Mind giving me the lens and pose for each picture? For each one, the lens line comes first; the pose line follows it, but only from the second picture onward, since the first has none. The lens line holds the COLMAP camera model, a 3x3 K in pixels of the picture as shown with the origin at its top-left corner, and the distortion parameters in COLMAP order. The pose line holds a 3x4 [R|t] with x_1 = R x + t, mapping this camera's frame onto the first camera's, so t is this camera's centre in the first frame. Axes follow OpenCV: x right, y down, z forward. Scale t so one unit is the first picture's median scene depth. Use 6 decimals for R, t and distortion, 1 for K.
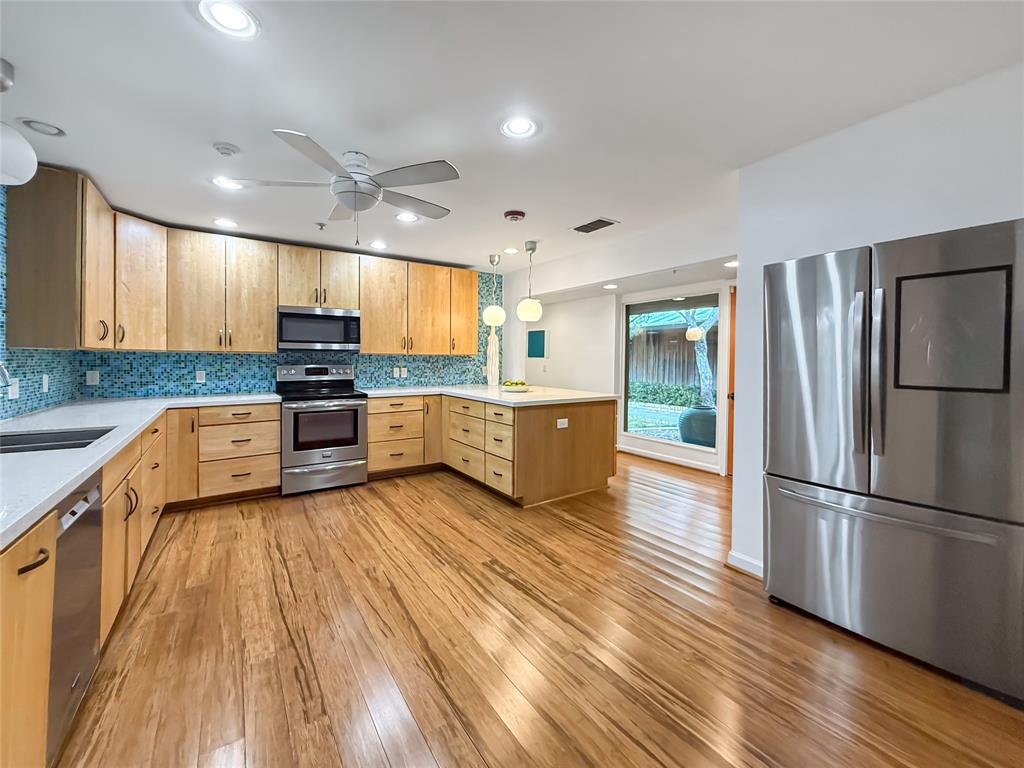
lens RADIAL K [[421.9, 0, 514.2], [0, 421.9, 372.6], [0, 0, 1]] dist [-0.002279, 0.000068]
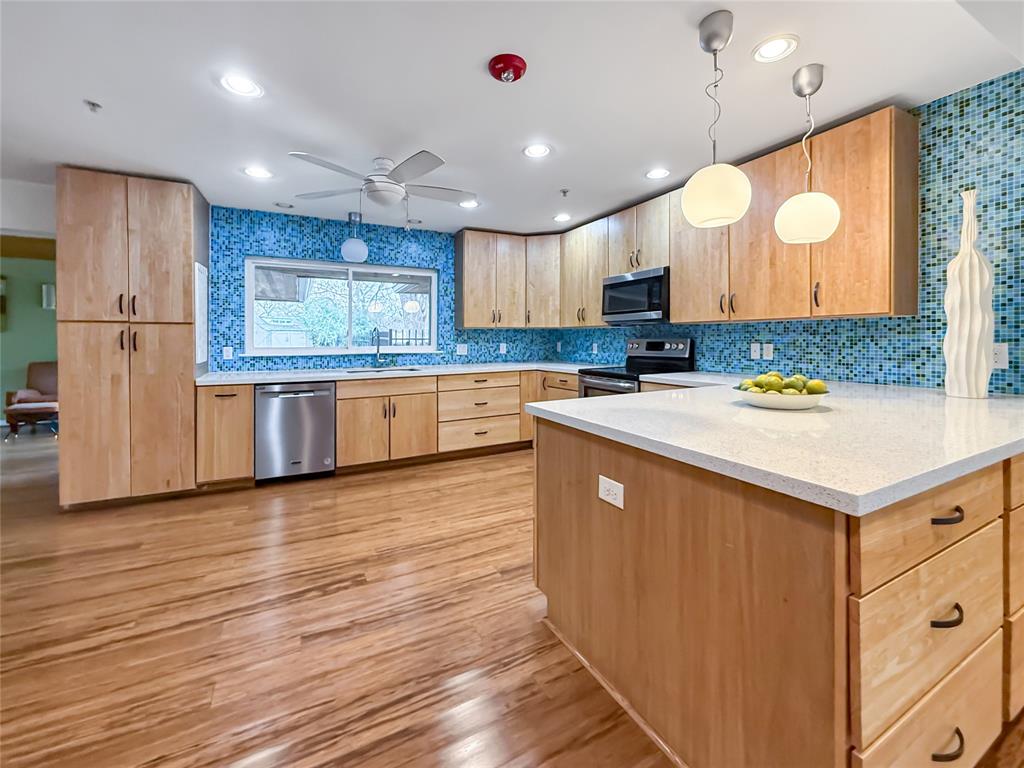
lens RADIAL K [[427.2, 0, 515.2], [0, 427.2, 350.3], [0, 0, 1]] dist [-0.000411, 0.000179]
pose [[-0.111241, 0.026305, -0.993445, 0.463641], [-0.021627, 0.999349, 0.028883, -0.014402], [0.993558, 0.024699, -0.110599, 0.891283]]
